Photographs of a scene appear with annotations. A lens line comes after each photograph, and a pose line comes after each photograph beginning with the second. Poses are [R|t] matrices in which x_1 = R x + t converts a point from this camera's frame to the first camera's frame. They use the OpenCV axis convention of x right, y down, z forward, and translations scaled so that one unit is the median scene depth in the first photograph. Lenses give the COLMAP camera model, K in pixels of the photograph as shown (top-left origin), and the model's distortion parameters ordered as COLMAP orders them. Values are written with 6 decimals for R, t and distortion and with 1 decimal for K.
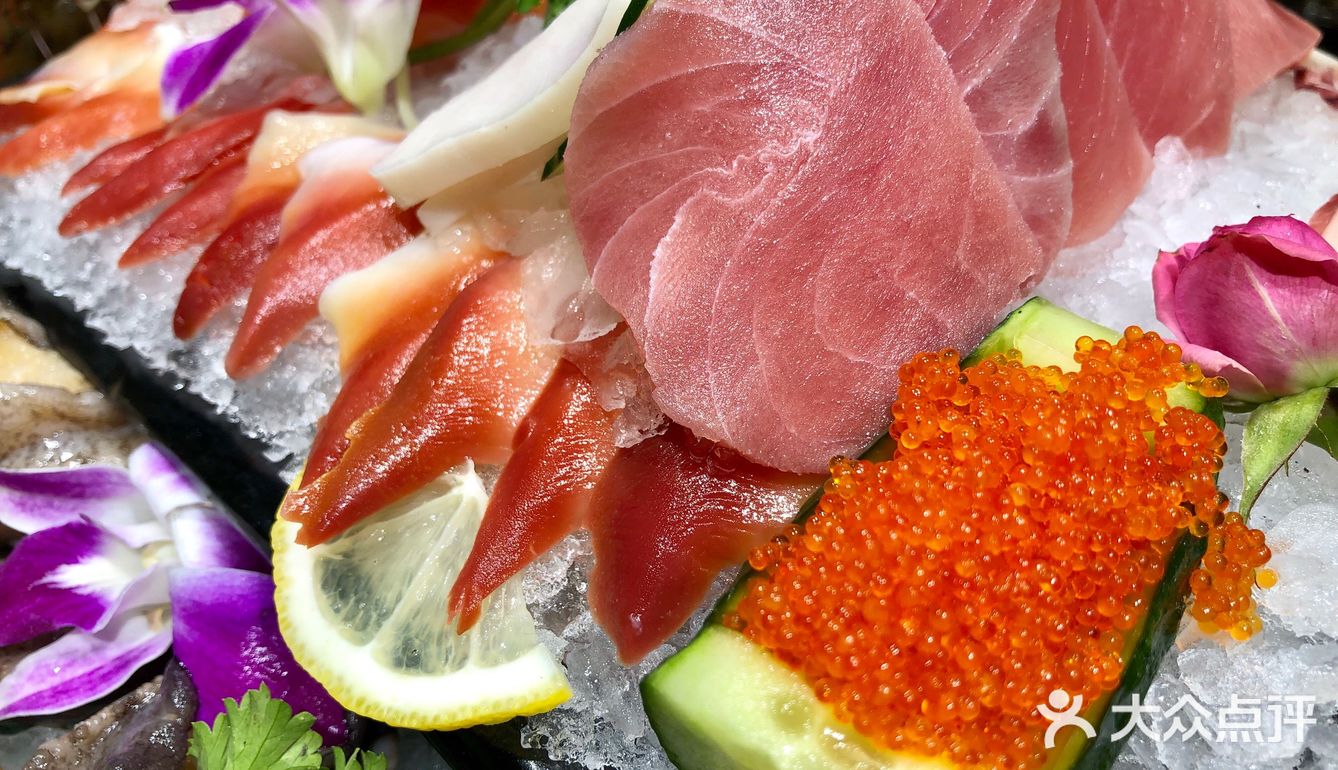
lens RADIAL K [[1086.7, 0, 669.0], [0, 1086.7, 385.0], [0, 0, 1]] dist [-0.154338, -0.002753]
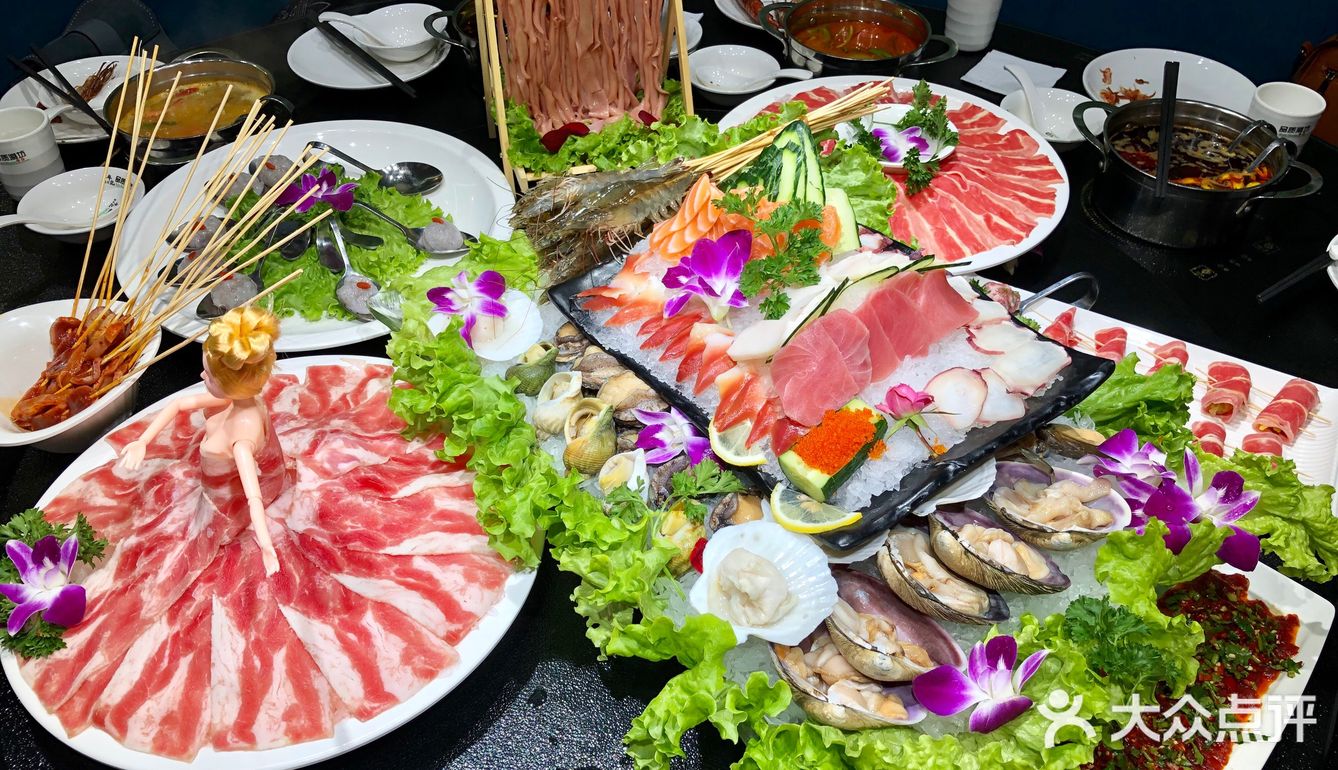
lens RADIAL K [[1086.7, 0, 669.0], [0, 1086.7, 385.0], [0, 0, 1]] dist [-0.154338, -0.002753]
pose [[0.987640, 0.068481, -0.140989, 0.159940], [-0.051575, 0.991402, 0.120260, -0.689620], [0.148012, -0.111503, 0.982680, -4.126360]]
